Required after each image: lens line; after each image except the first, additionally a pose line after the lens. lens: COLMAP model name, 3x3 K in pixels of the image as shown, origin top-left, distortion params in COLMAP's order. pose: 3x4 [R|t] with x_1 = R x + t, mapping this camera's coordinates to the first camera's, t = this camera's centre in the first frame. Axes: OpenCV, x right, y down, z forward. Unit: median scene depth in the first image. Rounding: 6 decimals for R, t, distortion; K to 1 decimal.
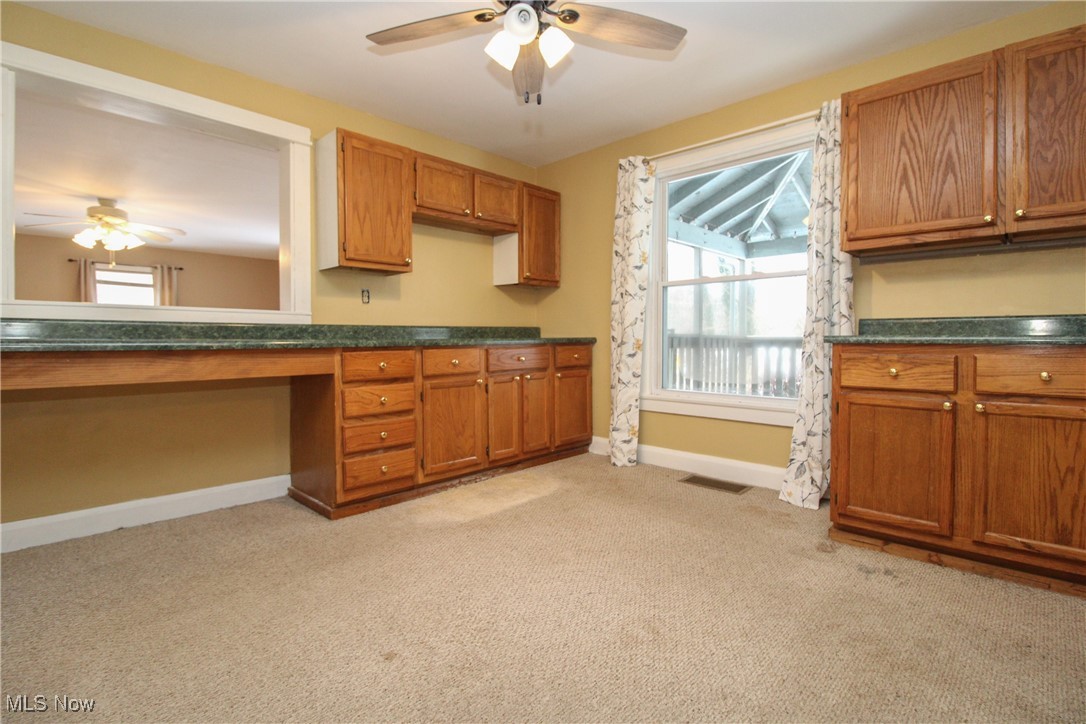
lens RADIAL K [[512.3, 0, 542.6], [0, 512.3, 347.6], [0, 0, 1]] dist [0.000517, -0.011390]
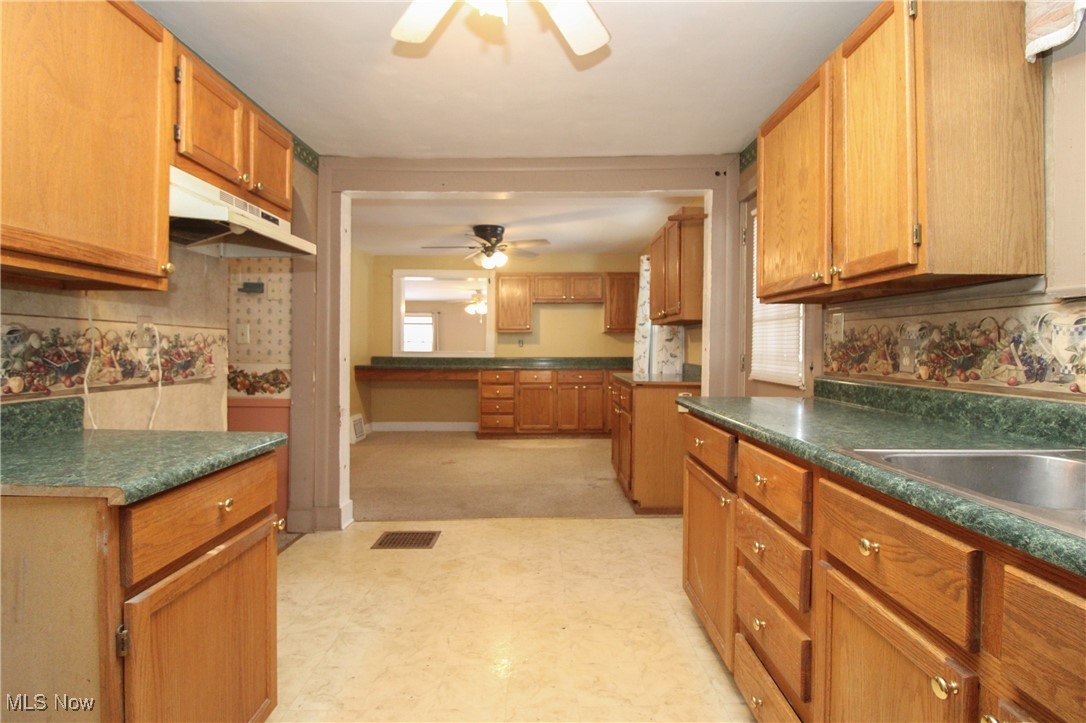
lens RADIAL K [[520.1, 0, 541.8], [0, 520.1, 345.5], [0, 0, 1]] dist [-0.001025, -0.010294]
pose [[0.695558, 0.003818, -0.718460, 1.537852], [-0.018809, 0.999740, -0.012897, -0.082988], [0.718224, 0.022484, 0.695448, -0.505148]]
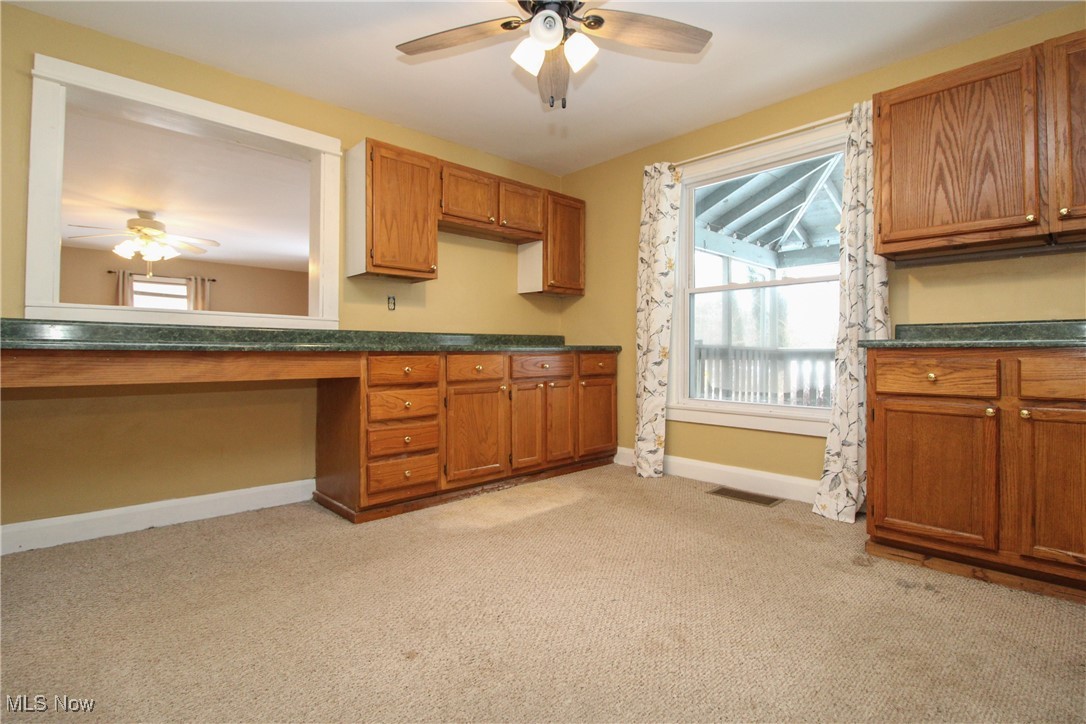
lens RADIAL K [[520.1, 0, 541.8], [0, 520.1, 346.0], [0, 0, 1]] dist [-0.001025, -0.010294]
pose [[0.998791, 0.003842, -0.049013, 0.001016], [-0.005337, 0.999523, -0.030415, 0.017610], [0.048873, 0.030639, 0.998335, -0.007555]]
